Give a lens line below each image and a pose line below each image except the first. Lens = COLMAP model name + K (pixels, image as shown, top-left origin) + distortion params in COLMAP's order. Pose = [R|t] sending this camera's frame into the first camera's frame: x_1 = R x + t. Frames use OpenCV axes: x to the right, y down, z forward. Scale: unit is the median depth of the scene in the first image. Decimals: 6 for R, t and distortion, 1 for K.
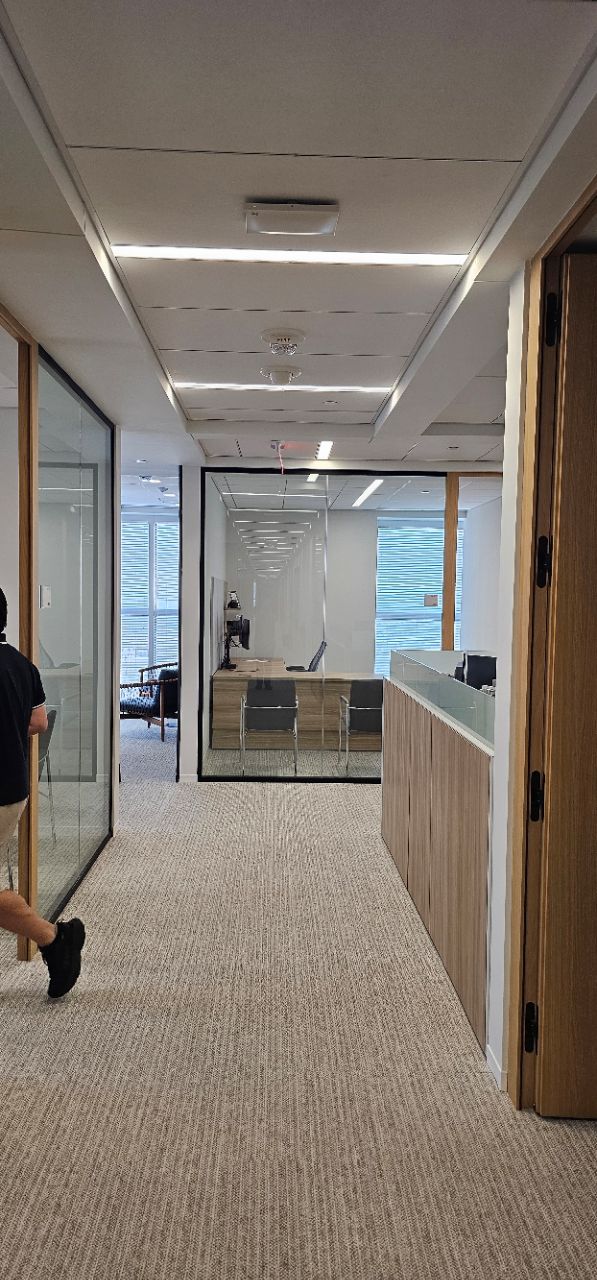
lens RADIAL K [[956.4, 0, 298.4], [0, 956.4, 643.9], [0, 0, 1]] dist [0.066034, -0.068160]
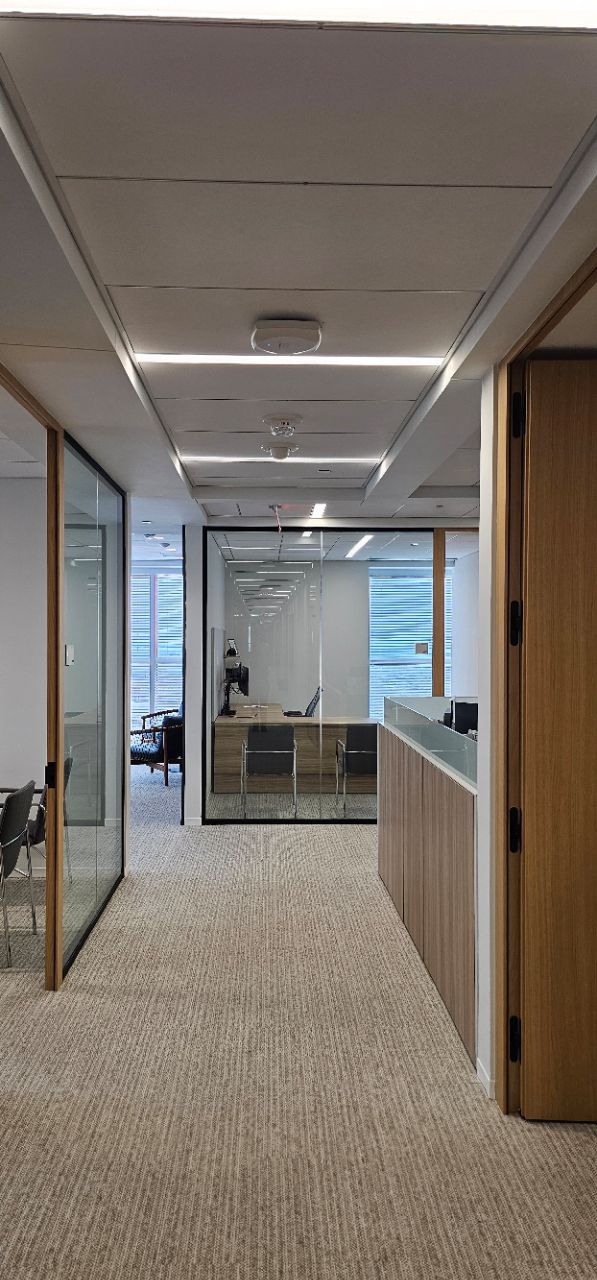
lens RADIAL K [[956.4, 0, 287.4], [0, 956.4, 638.0], [0, 0, 1]] dist [0.066034, -0.068160]
pose [[0.999908, -0.012832, -0.004312, -0.008627], [0.012597, 0.998632, -0.050756, -0.009401], [0.004957, 0.050697, 0.998702, -0.103112]]
